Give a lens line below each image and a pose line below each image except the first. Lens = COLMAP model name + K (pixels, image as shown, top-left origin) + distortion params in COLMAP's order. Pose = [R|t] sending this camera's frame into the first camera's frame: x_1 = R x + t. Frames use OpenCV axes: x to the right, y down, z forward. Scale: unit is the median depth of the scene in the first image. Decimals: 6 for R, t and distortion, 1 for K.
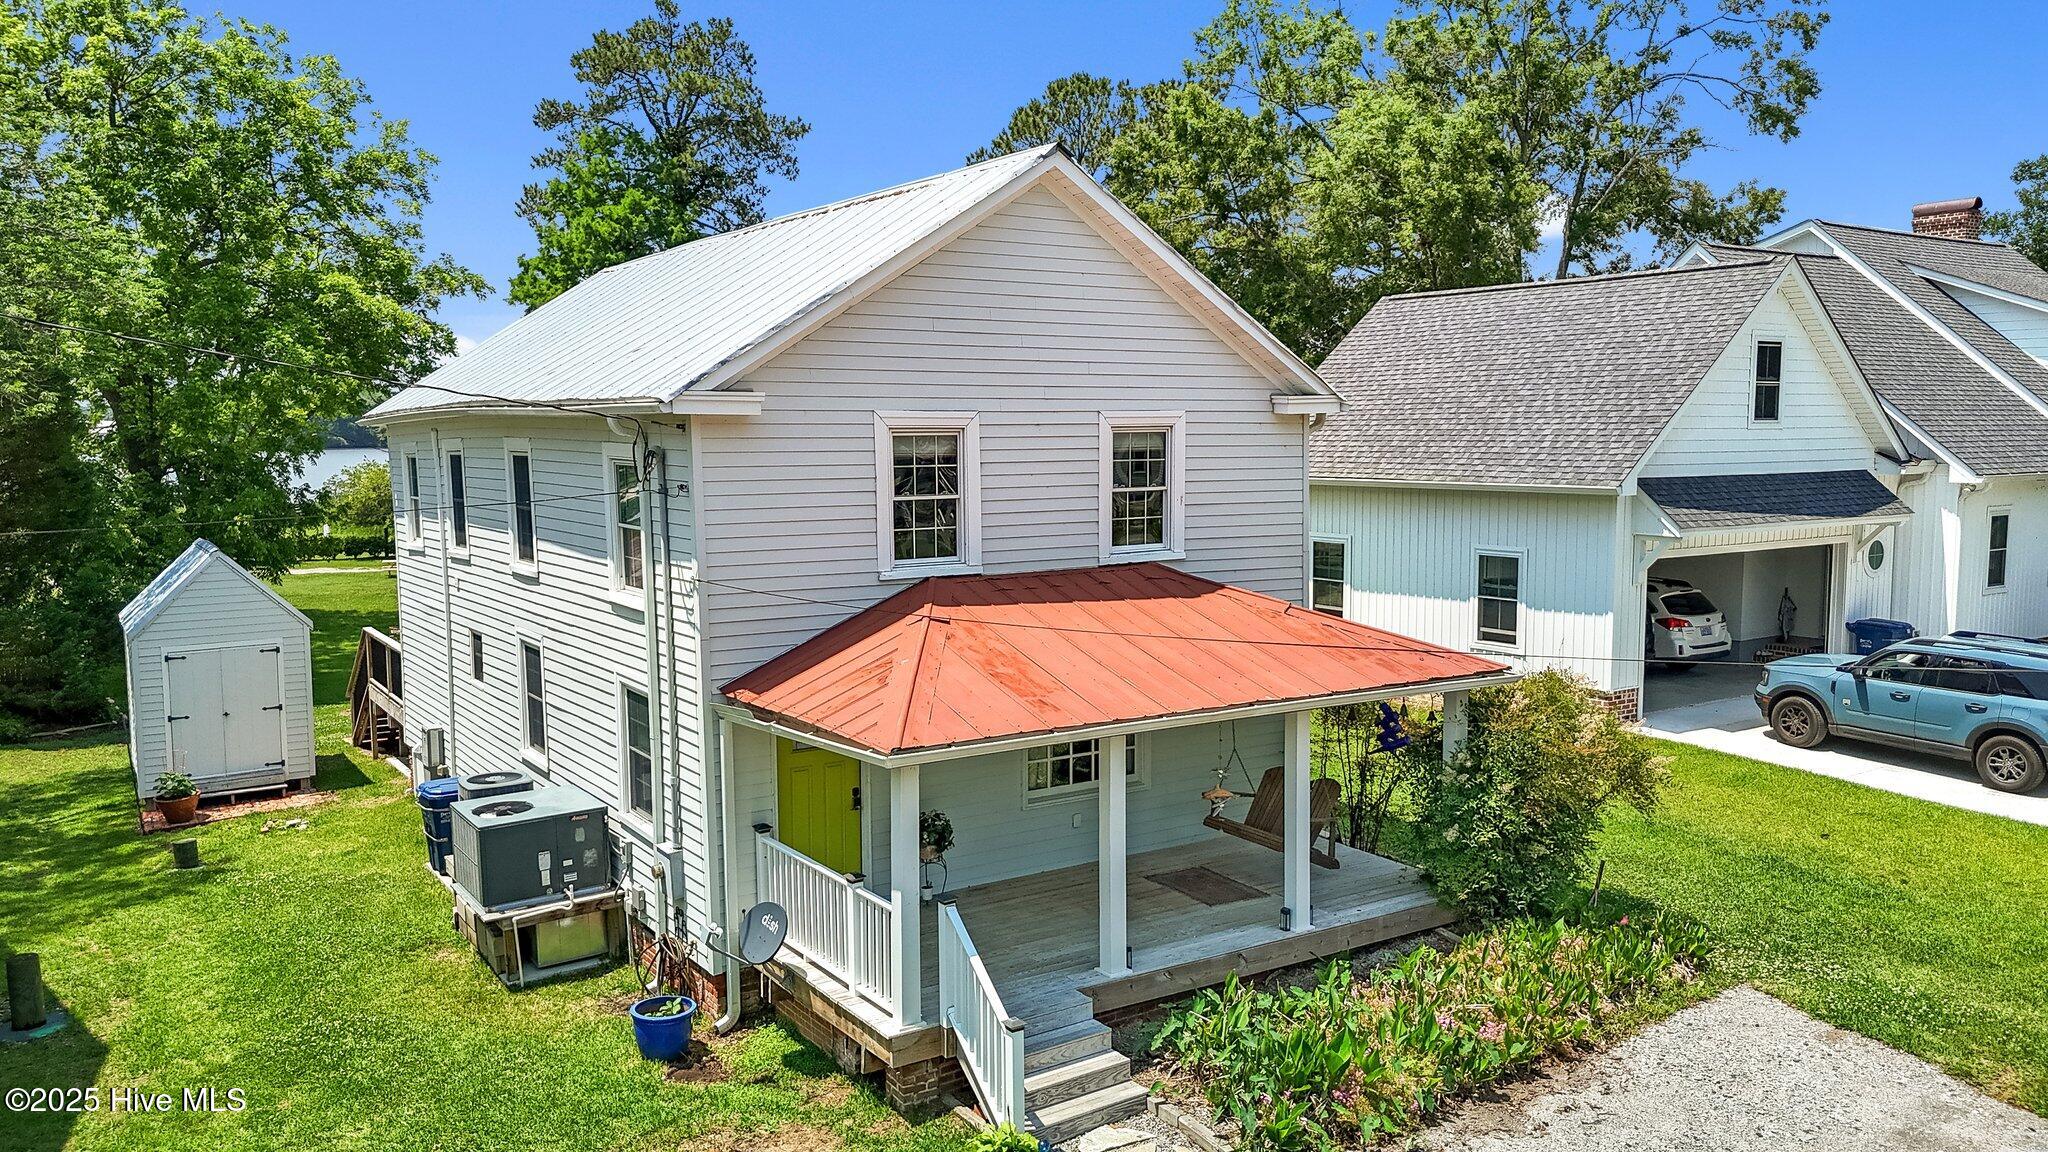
lens RADIAL K [[1524.6, 0, 1024.0], [0, 1524.6, 576.0], [0, 0, 1]] dist [0.066013, -0.056574]
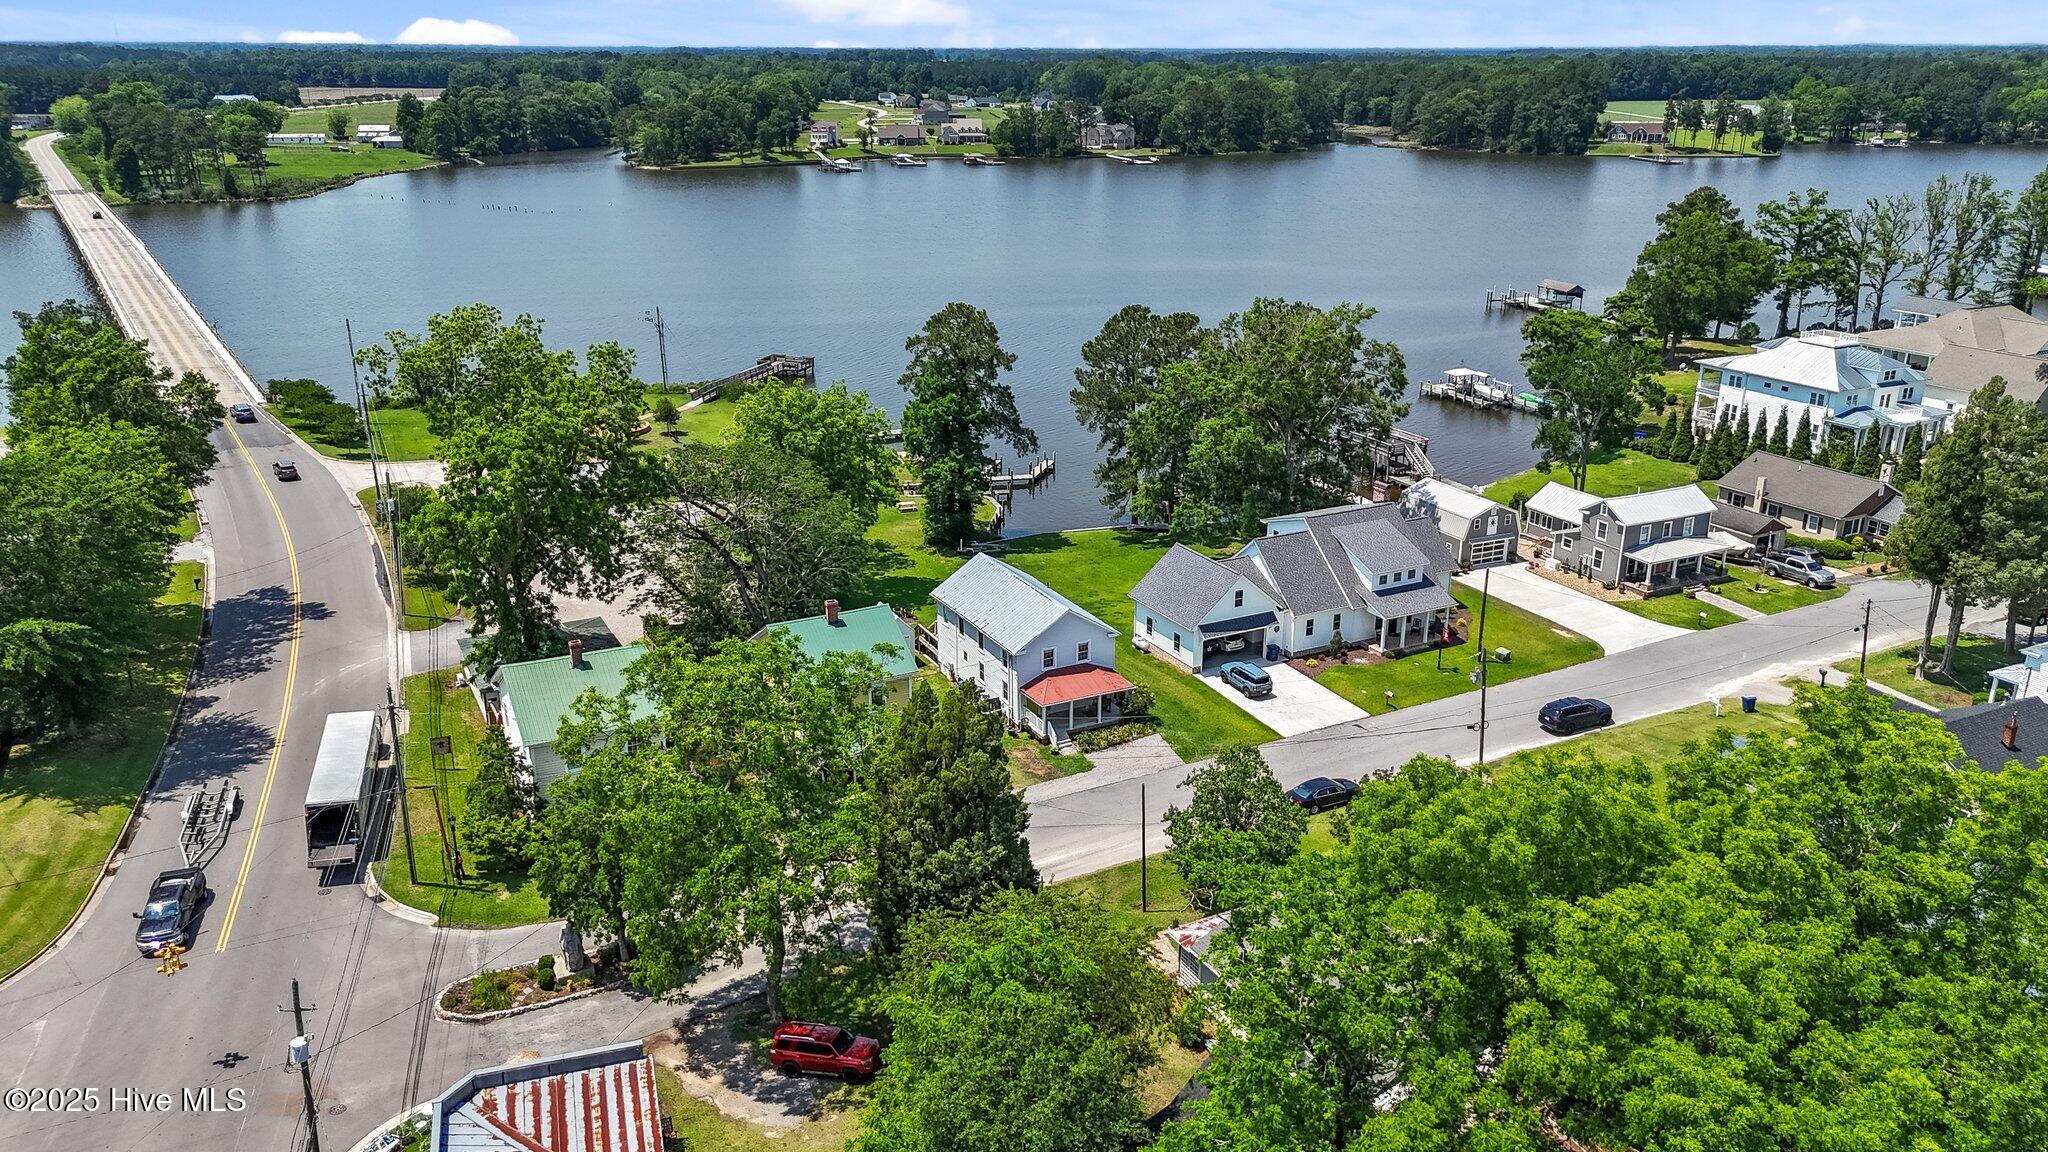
lens RADIAL K [[1524.6, 0, 1024.0], [0, 1524.6, 576.0], [0, 0, 1]] dist [0.066013, -0.056574]
pose [[0.993863, 0.039830, -0.103200, 0.491519], [-0.014515, 0.971817, 0.235289, -1.921693], [0.109663, -0.232347, 0.966431, -5.255143]]
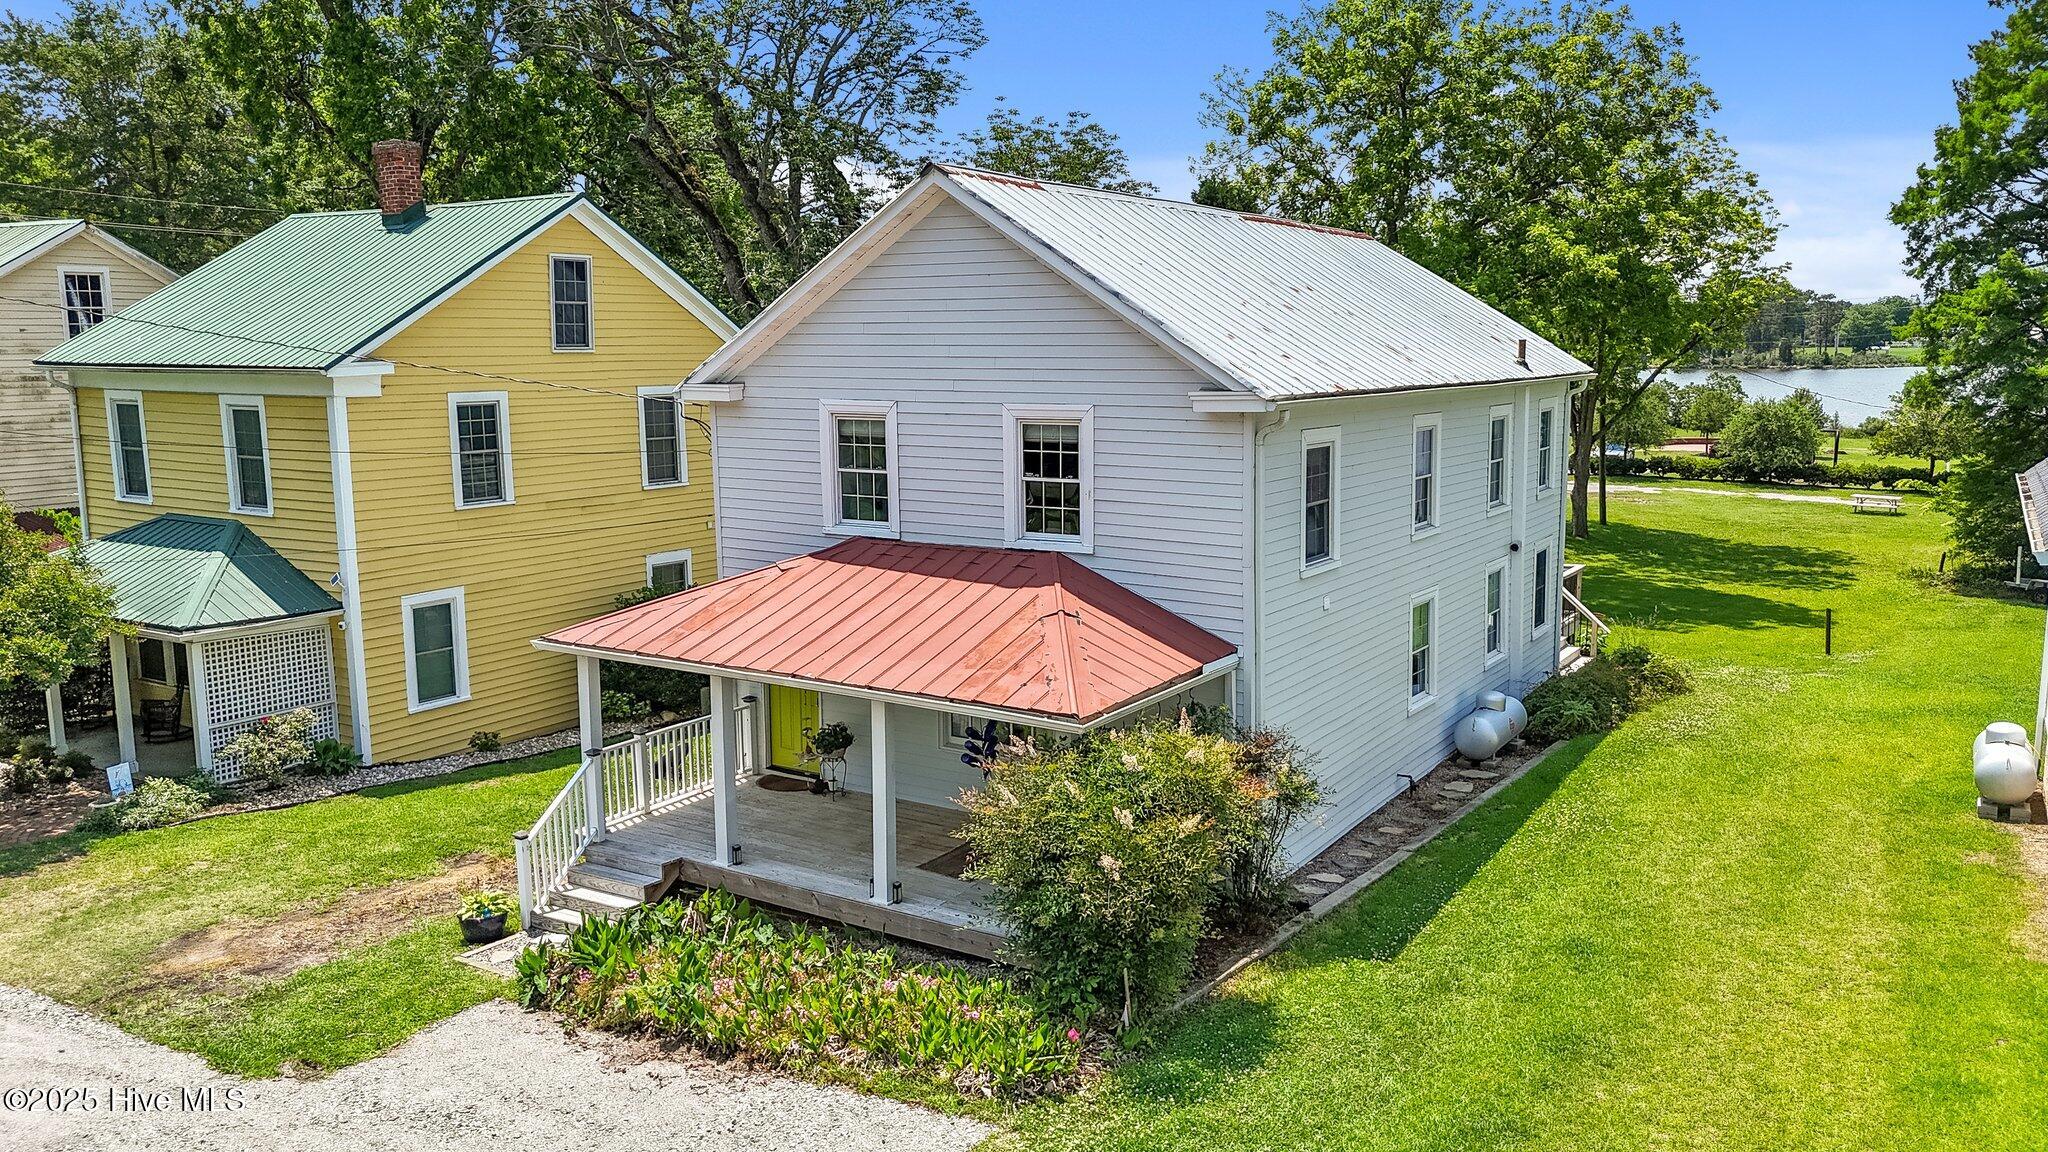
lens RADIAL K [[1524.6, 0, 1024.0], [0, 1524.6, 576.0], [0, 0, 1]] dist [0.066013, -0.056574]
pose [[0.408583, 0.142252, -0.901568, 1.053601], [-0.086724, 0.989362, 0.116802, -0.116888], [0.908592, 0.030464, 0.416573, 0.586137]]
